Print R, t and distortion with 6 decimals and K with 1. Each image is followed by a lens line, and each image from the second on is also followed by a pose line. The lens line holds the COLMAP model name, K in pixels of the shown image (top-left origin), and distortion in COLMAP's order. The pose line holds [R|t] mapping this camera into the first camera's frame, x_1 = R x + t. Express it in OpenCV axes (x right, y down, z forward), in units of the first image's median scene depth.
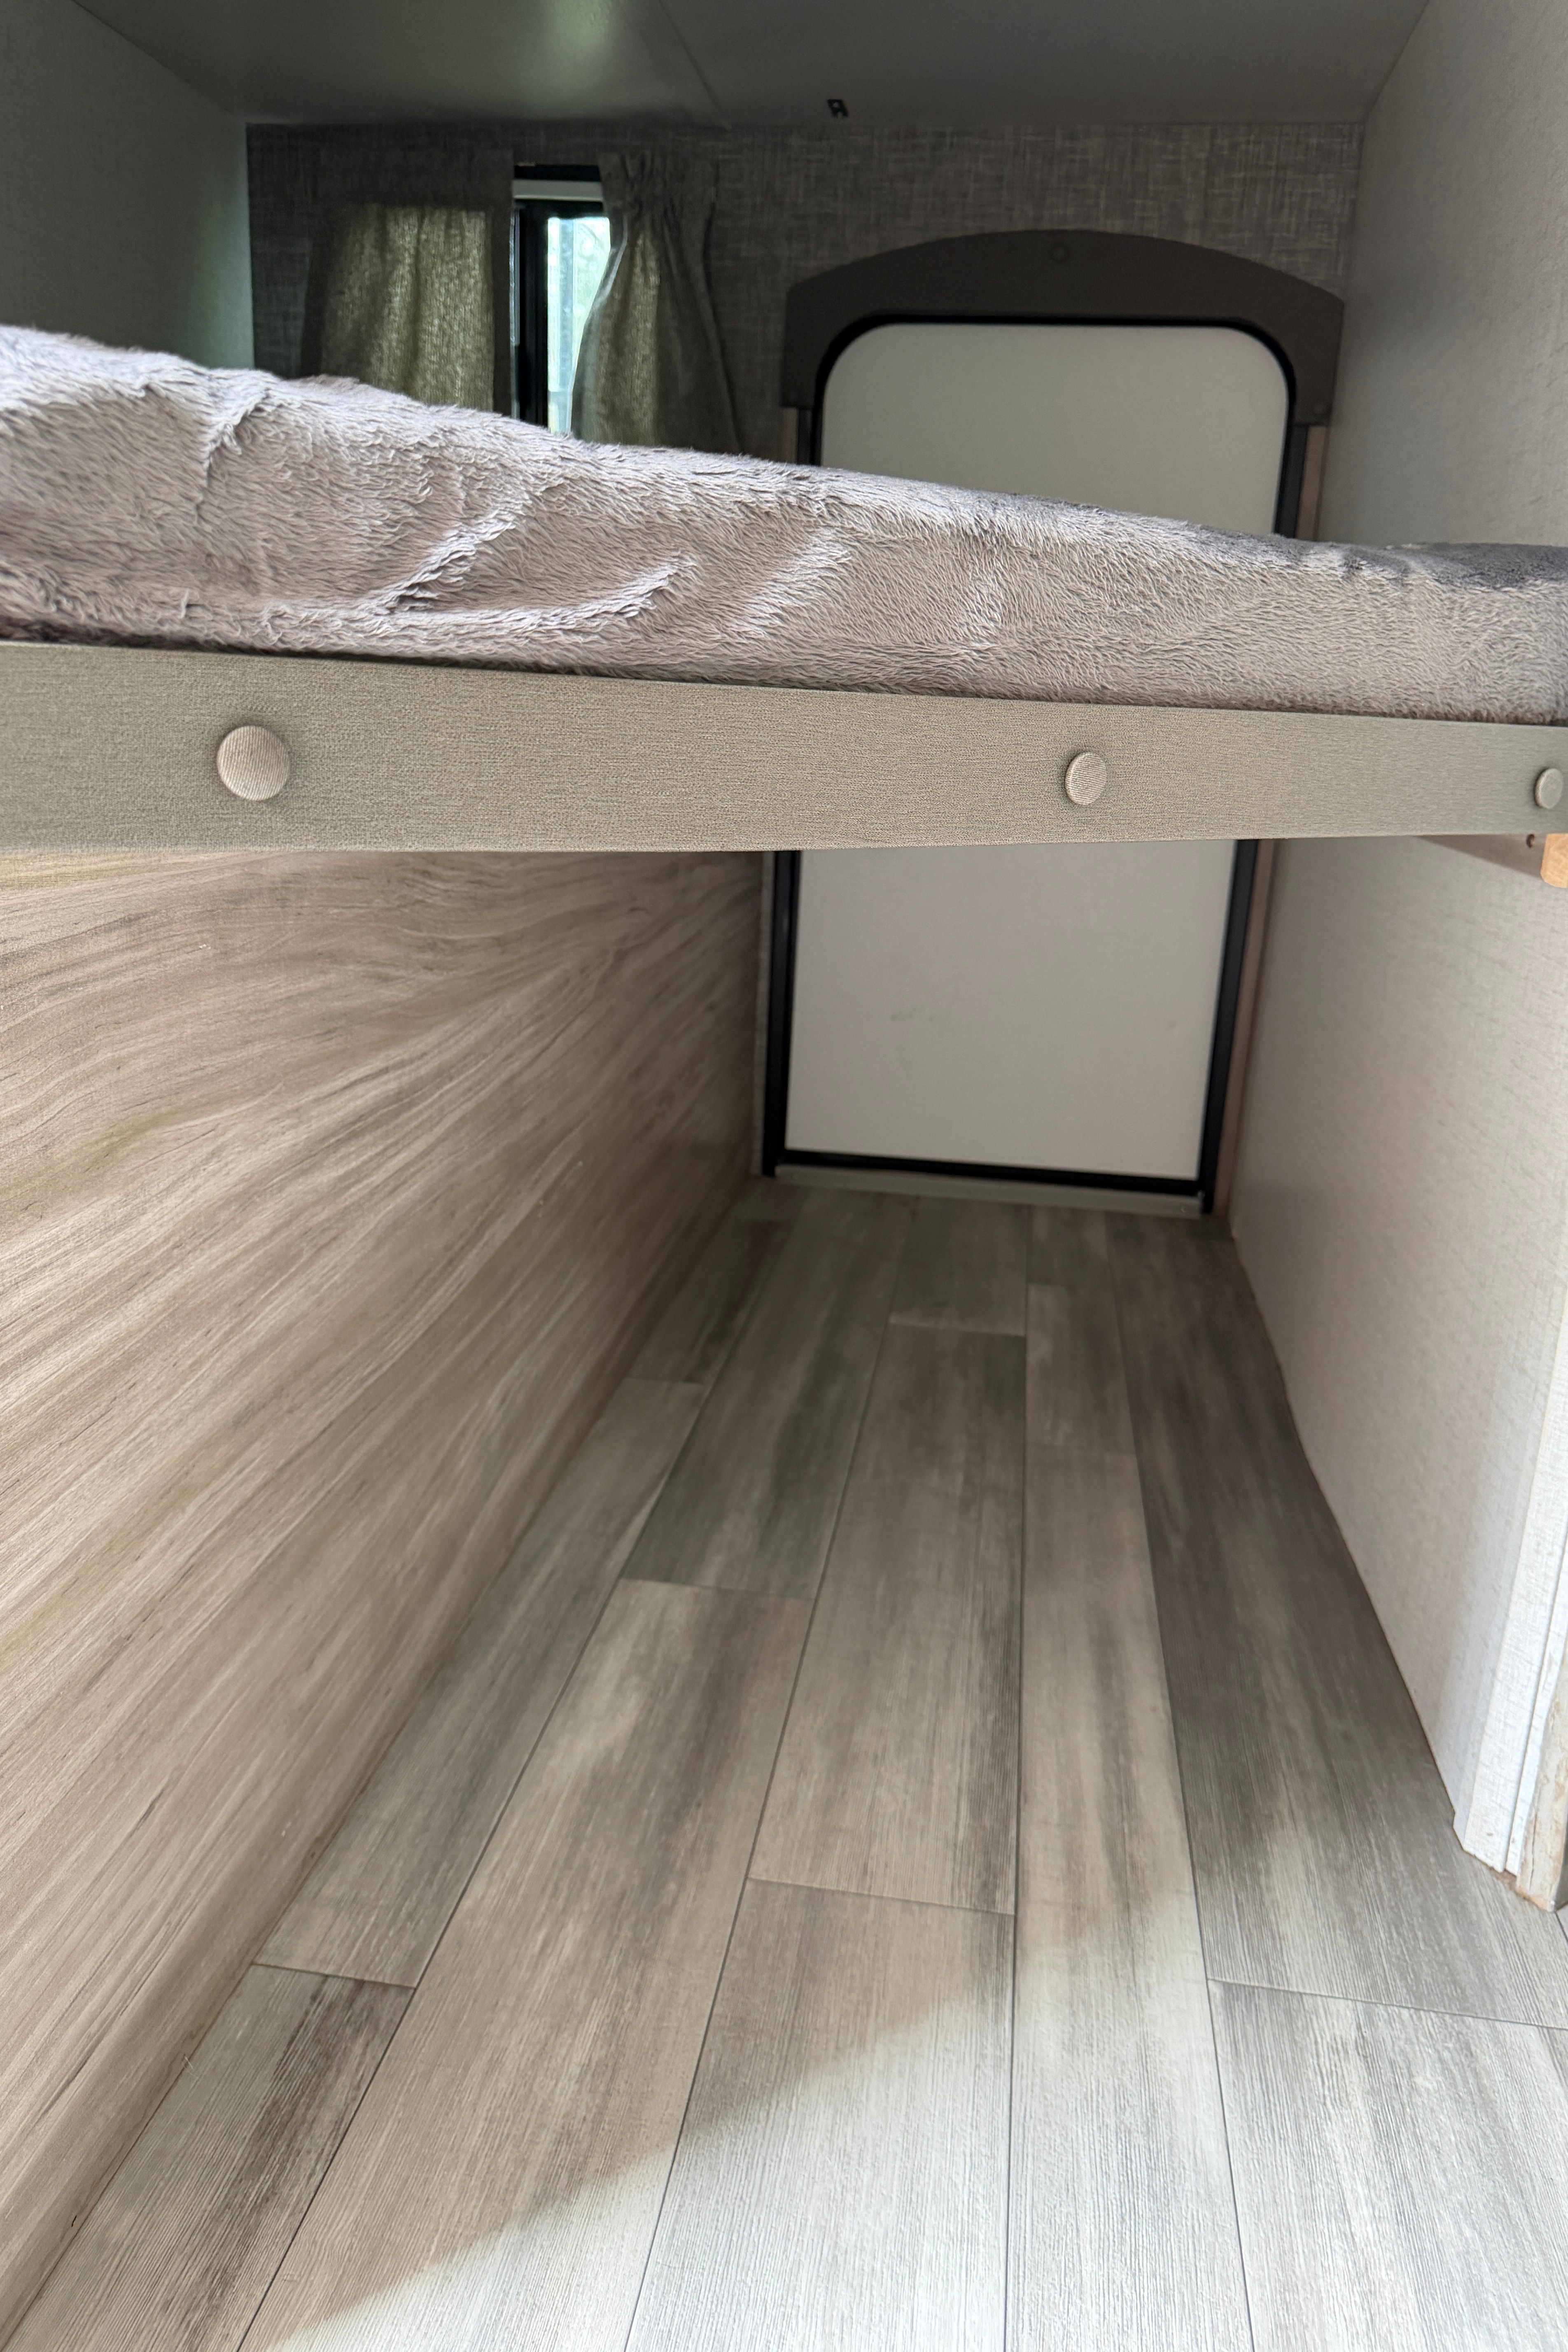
lens RADIAL K [[1704.6, 0, 786.1], [0, 1704.6, 1173.8], [0, 0, 1]] dist [-0.001358, 0.004338]
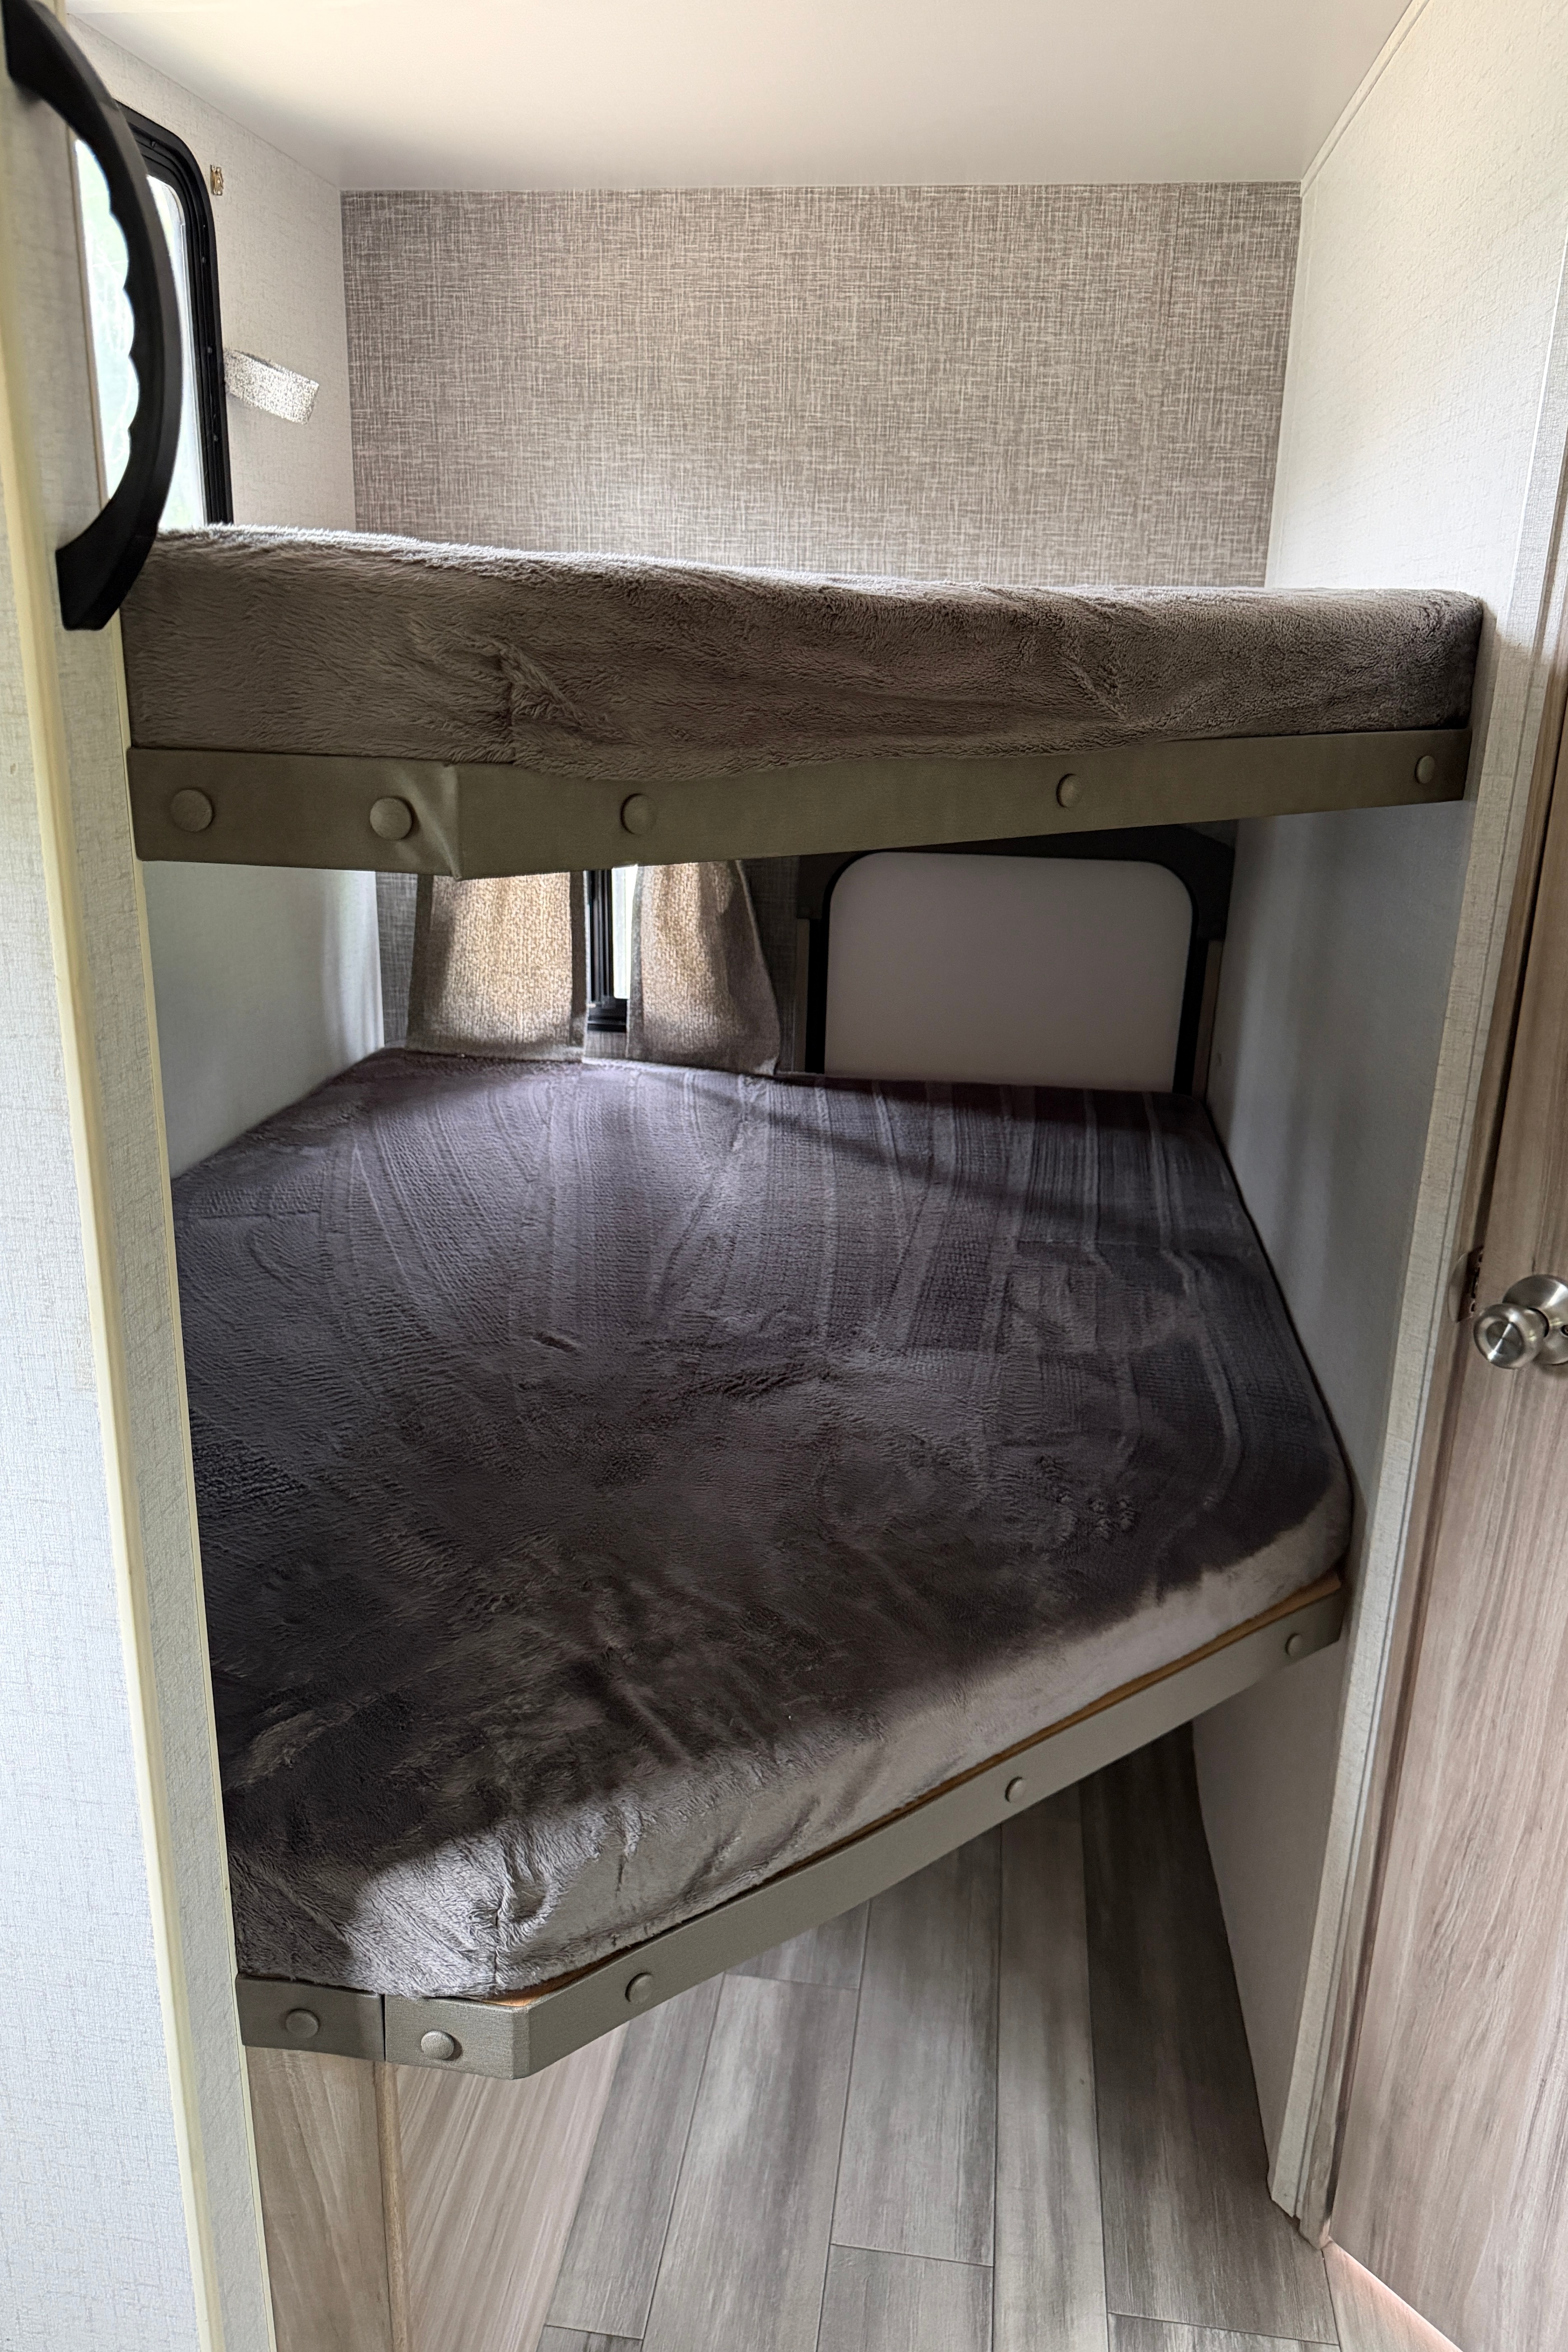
lens RADIAL K [[1704.6, 0, 790.5], [0, 1704.6, 1183.8], [0, 0, 1]] dist [-0.001358, 0.004338]
pose [[0.999711, -0.021975, 0.009770, -0.050624], [0.021664, 0.999287, 0.030935, -0.607989], [-0.010443, -0.030714, 0.999474, -0.562268]]
